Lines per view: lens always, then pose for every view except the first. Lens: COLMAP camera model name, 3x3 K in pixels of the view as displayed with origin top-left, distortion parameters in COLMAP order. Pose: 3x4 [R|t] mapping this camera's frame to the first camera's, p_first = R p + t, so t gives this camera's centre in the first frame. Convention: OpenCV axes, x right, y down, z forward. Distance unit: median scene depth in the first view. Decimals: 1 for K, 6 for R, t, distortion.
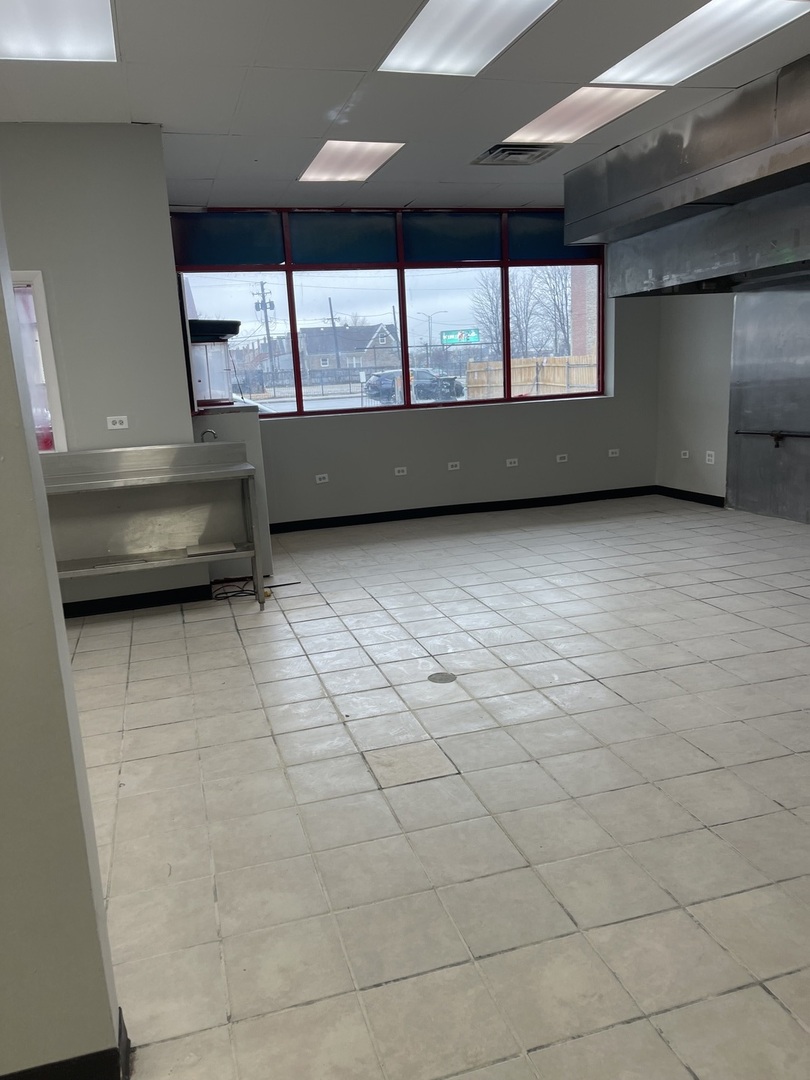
lens RADIAL K [[808.6, 0, 398.4], [0, 808.6, 551.1], [0, 0, 1]] dist [0.054659, -0.069884]
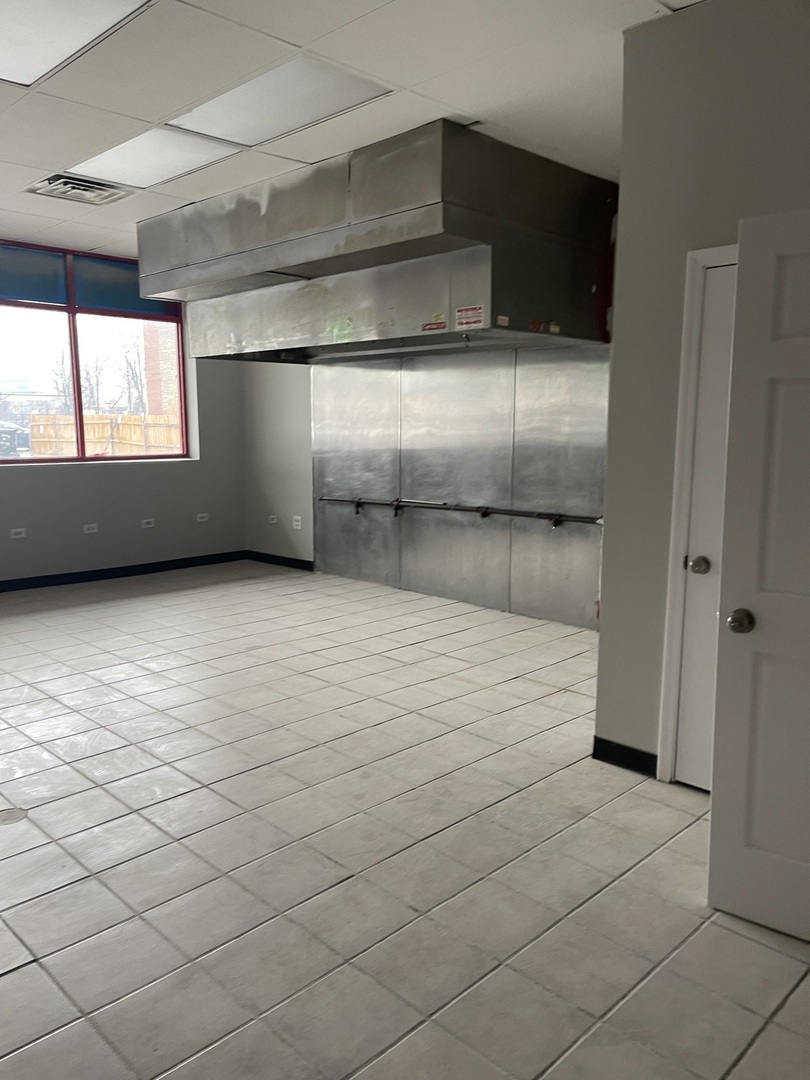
lens RADIAL K [[808.6, 0, 398.4], [0, 808.6, 551.1], [0, 0, 1]] dist [0.054659, -0.069884]
pose [[0.875787, -0.024490, 0.482077, 0.007056], [0.059197, 0.996623, -0.056914, -0.018519], [-0.479055, 0.078382, 0.874278, 0.076706]]
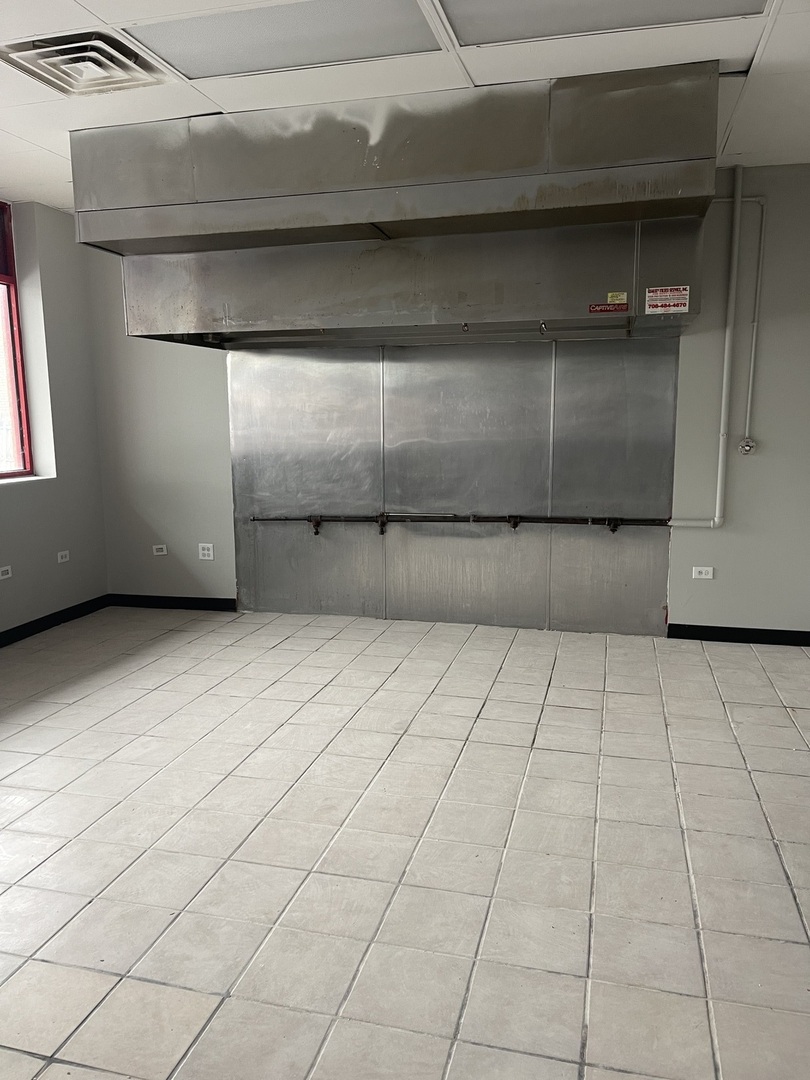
lens RADIAL K [[810.6, 0, 390.9], [0, 810.6, 551.1], [0, 0, 1]] dist [0.062350, -0.082474]
pose [[0.523169, -0.095053, 0.846912, -0.254935], [0.168395, 0.985697, 0.006606, -0.116792], [-0.835427, 0.139160, 0.531693, 0.552388]]
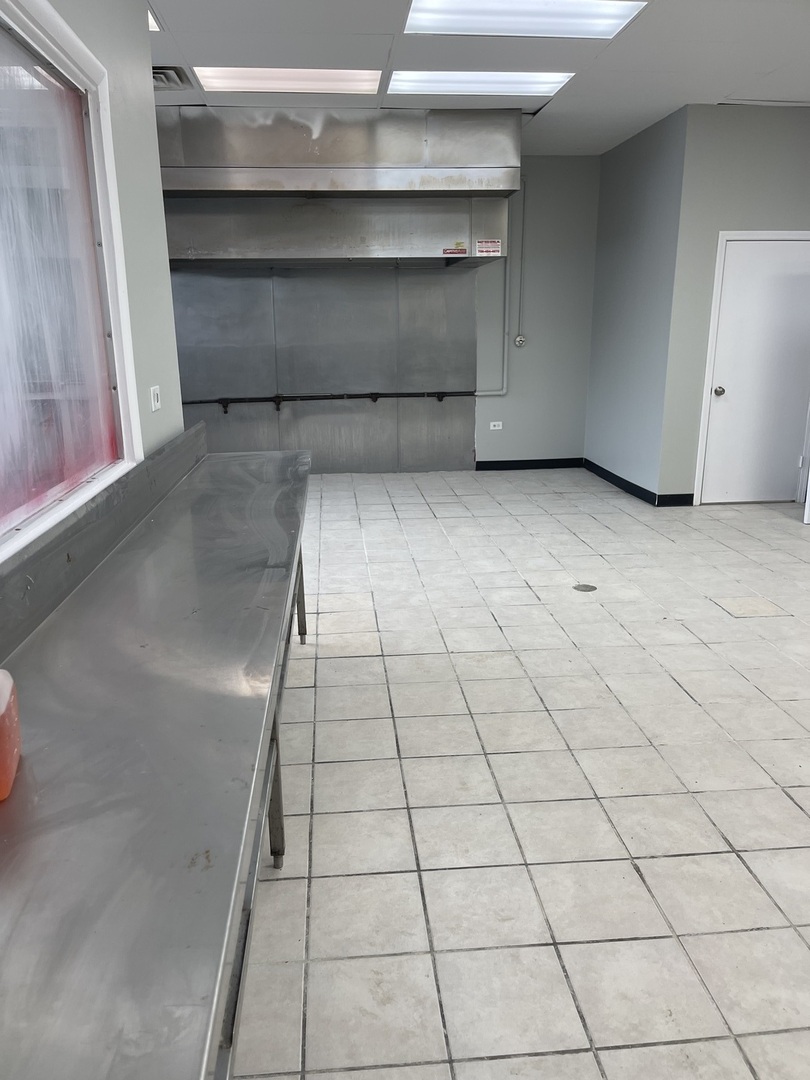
lens RADIAL K [[829.4, 0, 391.5], [0, 829.4, 542.2], [0, 0, 1]] dist [0.075568, -0.075876]
pose [[0.198998, -0.201915, 0.958973, -0.730620], [0.214521, 0.963787, 0.158413, -0.101027], [-0.956232, 0.174196, 0.235107, 0.618069]]
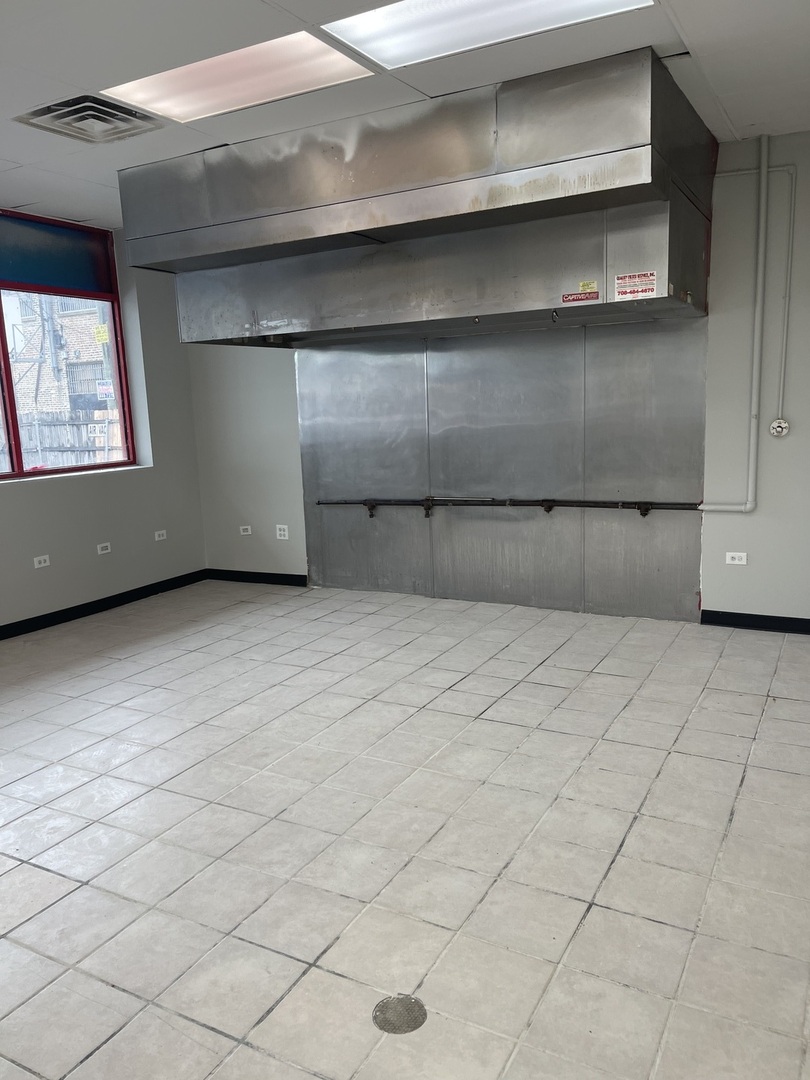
lens RADIAL K [[808.6, 0, 398.4], [0, 808.6, 551.1], [0, 0, 1]] dist [0.054659, -0.069884]
pose [[0.710455, -0.104513, 0.695938, -0.180891], [0.155572, 0.987769, -0.010478, -0.085274], [-0.686331, 0.115713, 0.718025, 0.372259]]
